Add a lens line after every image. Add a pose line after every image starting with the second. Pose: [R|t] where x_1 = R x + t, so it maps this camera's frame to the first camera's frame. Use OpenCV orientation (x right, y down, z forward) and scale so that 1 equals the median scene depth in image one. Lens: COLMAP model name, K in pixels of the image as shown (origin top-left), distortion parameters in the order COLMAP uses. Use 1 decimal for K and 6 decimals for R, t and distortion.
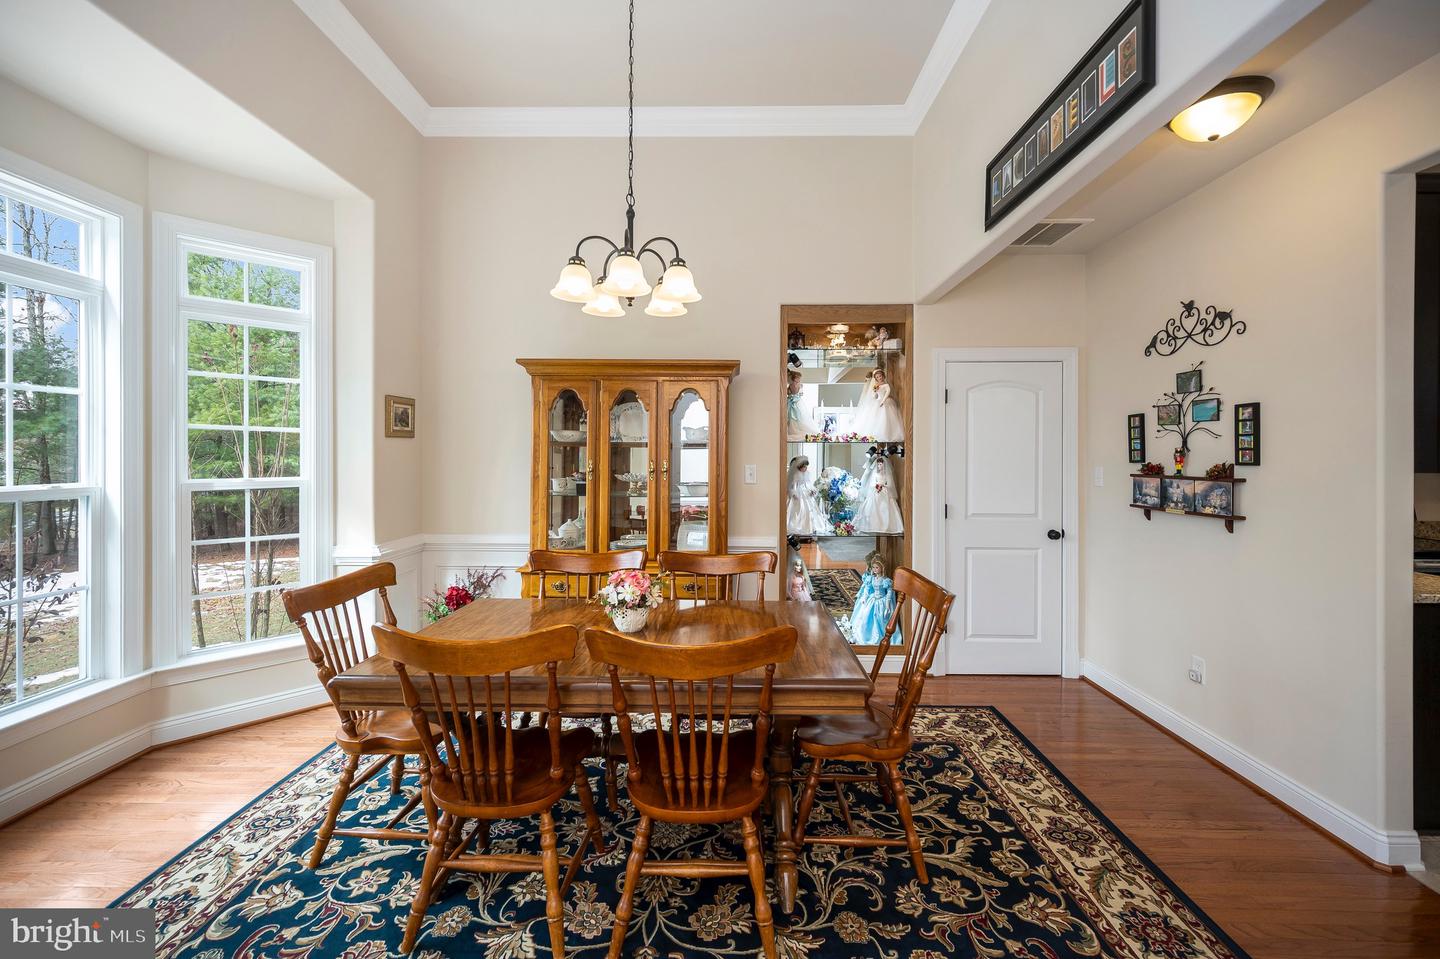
lens RADIAL K [[598.6, 0, 719.4], [0, 598.6, 459.9], [0, 0, 1]] dist [0.002276, -0.001029]
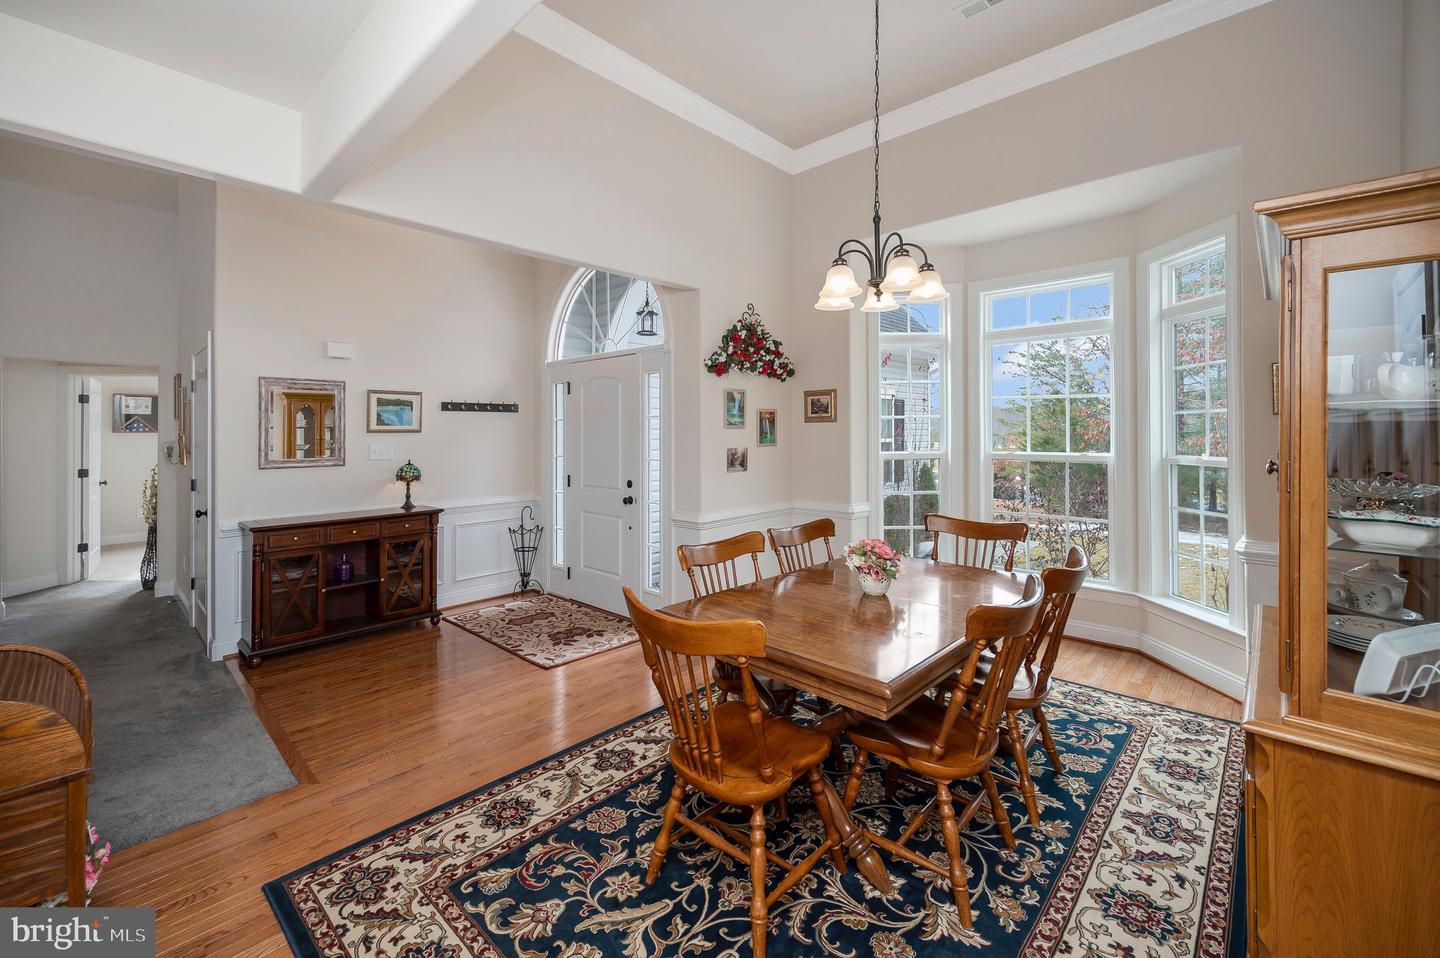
lens RADIAL K [[602.2, 0, 747.1], [0, 602.2, 431.2], [0, 0, 1]] dist [-0.002456, -0.000804]
pose [[-0.645171, 0.001362, -0.764037, 0.668493], [0.005875, 0.999978, -0.003178, -0.015397], [0.764015, -0.006539, -0.645165, 1.190893]]
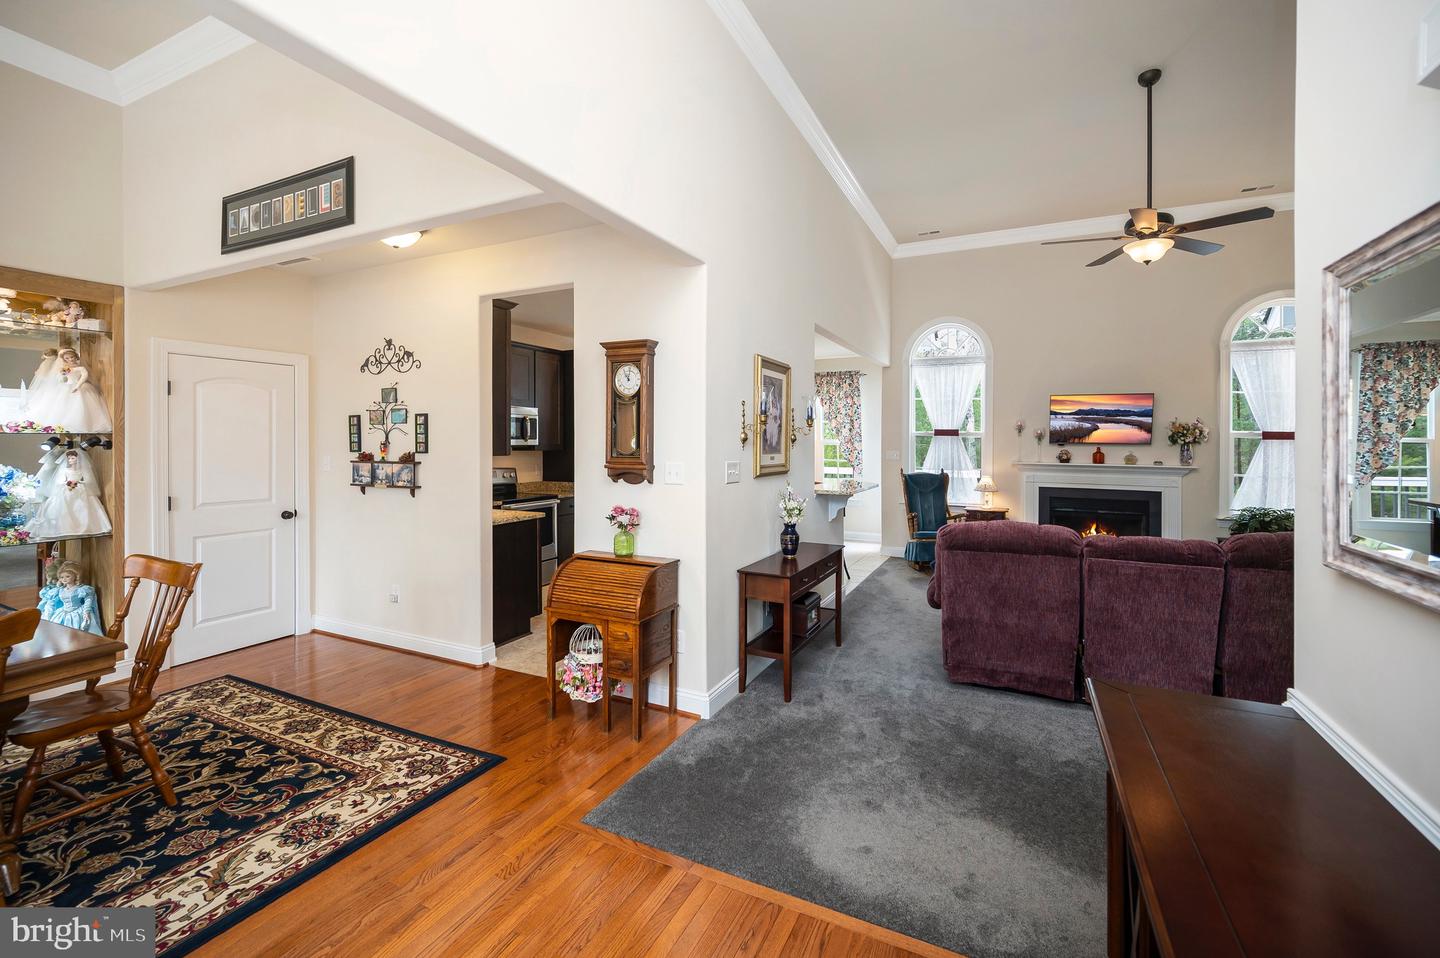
lens RADIAL K [[602.2, 0, 739.2], [0, 602.2, 441.2], [0, 0, 1]] dist [-0.002456, -0.000804]
pose [[0.403290, -0.000714, 0.915072, -0.205370], [0.007148, 0.999972, -0.002370, -0.011535], [-0.915044, 0.007497, 0.403283, -0.362722]]
